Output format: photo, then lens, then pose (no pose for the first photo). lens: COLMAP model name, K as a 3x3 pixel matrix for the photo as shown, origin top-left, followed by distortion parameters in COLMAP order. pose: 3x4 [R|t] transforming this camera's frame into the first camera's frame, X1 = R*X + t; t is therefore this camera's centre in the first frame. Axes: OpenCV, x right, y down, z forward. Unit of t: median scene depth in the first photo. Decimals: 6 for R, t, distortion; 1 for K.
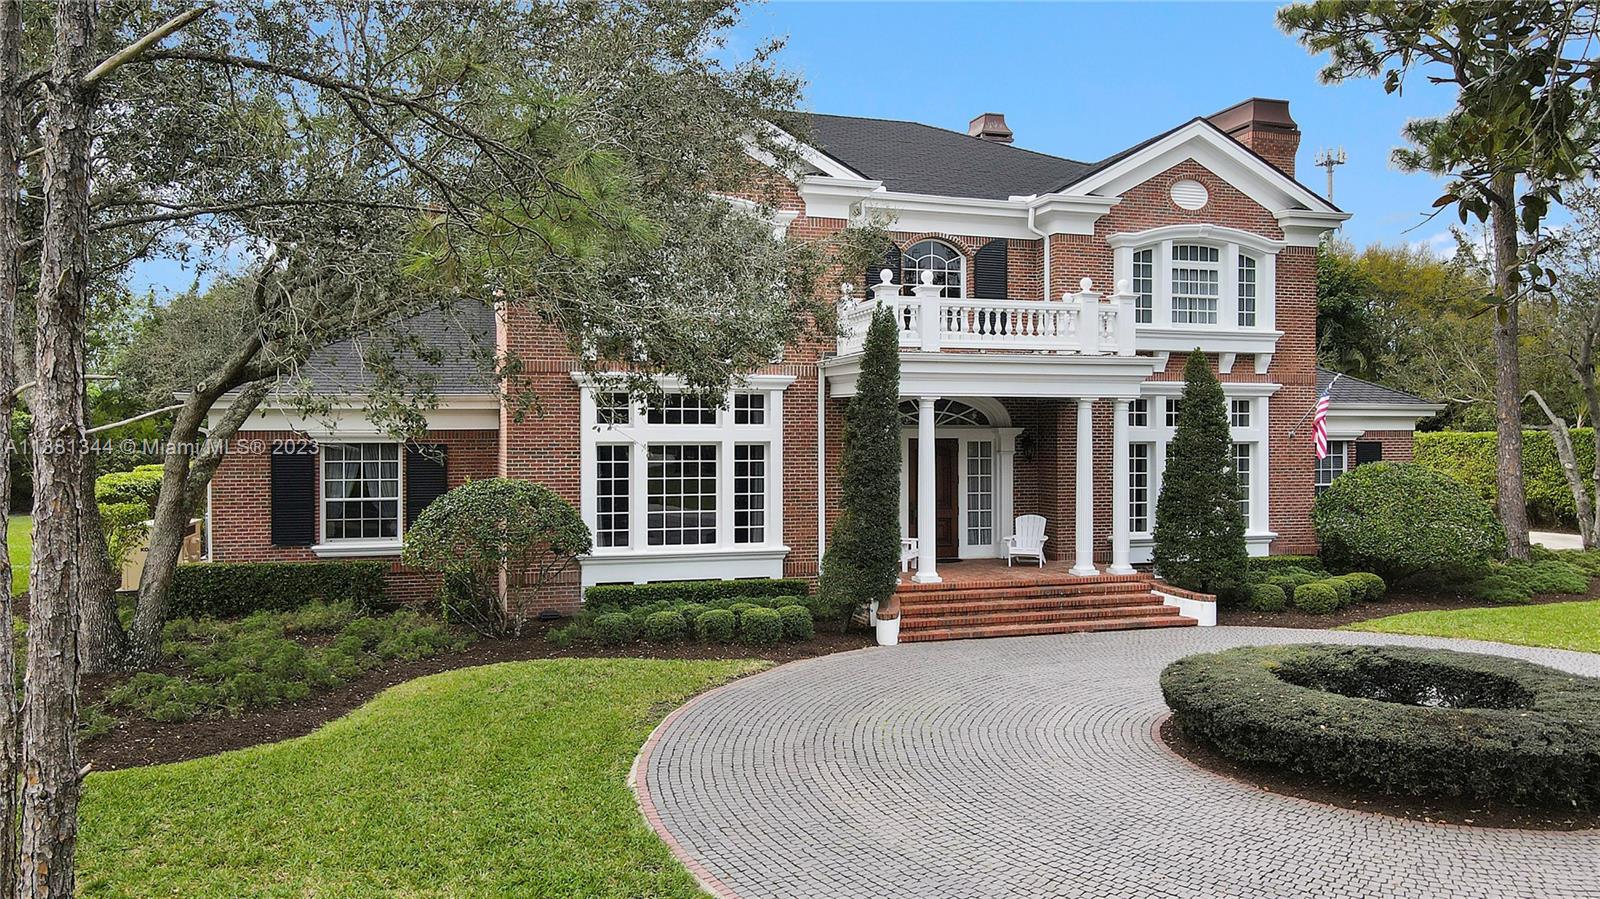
lens RADIAL K [[1167.7, 0, 791.8], [0, 1167.7, 437.3], [0, 0, 1]] dist [-0.000292, 0.010698]
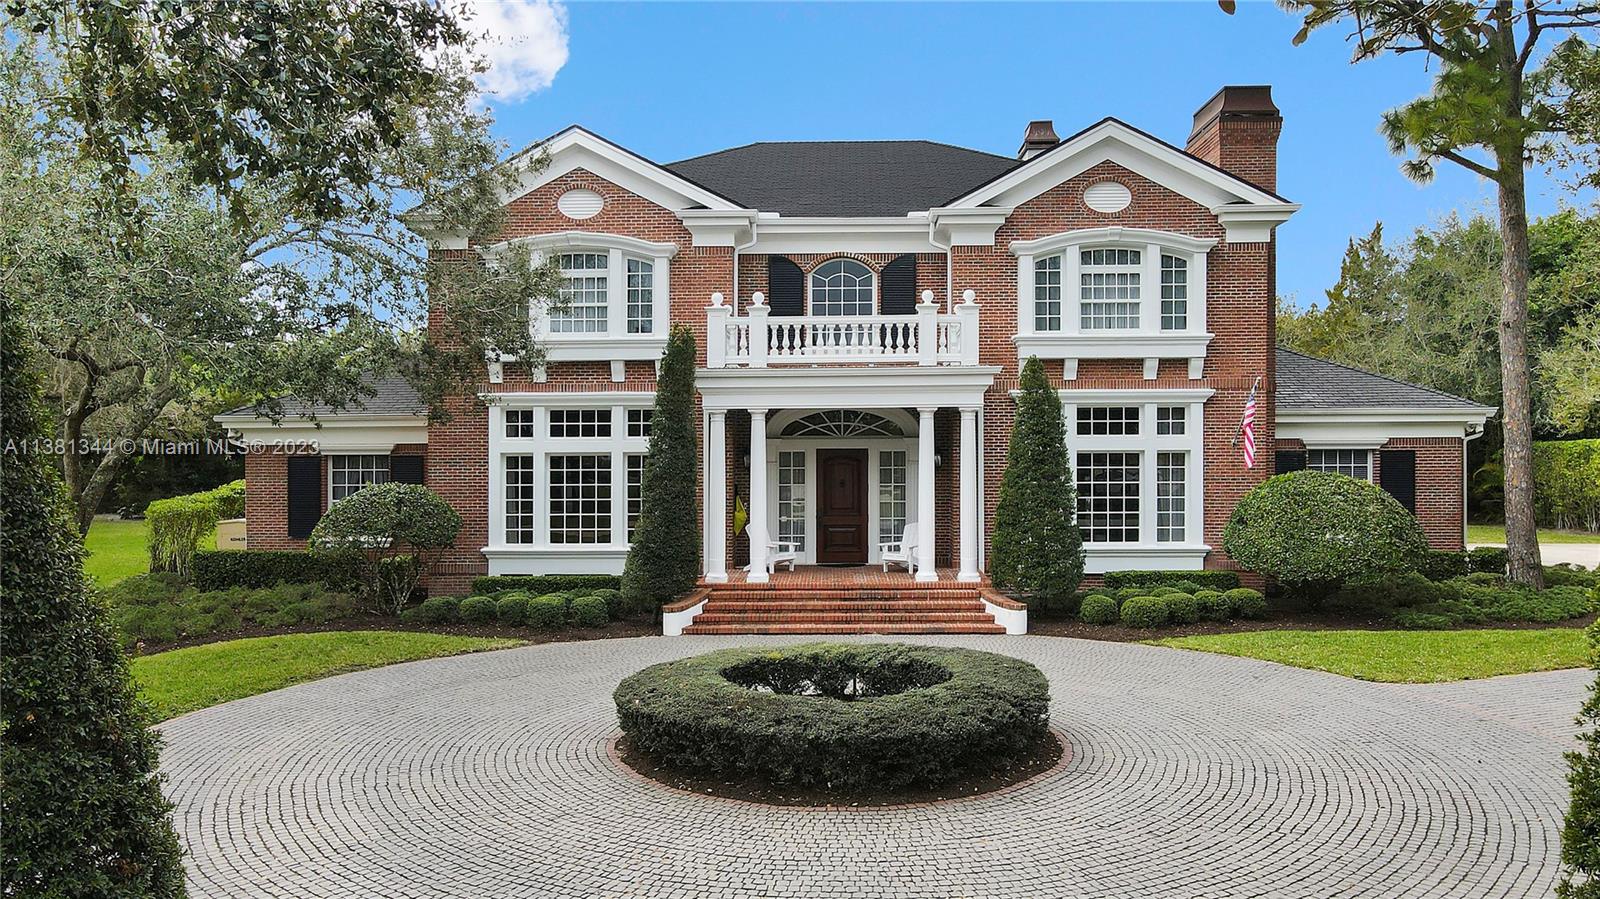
lens RADIAL K [[1167.7, 0, 801.4], [0, 1167.7, 447.9], [0, 0, 1]] dist [-0.000292, 0.010698]
pose [[0.947702, -0.005901, -0.319102, 0.467044], [0.004344, 0.999975, -0.005591, 0.006523], [0.319127, 0.003912, 0.947704, -0.004428]]
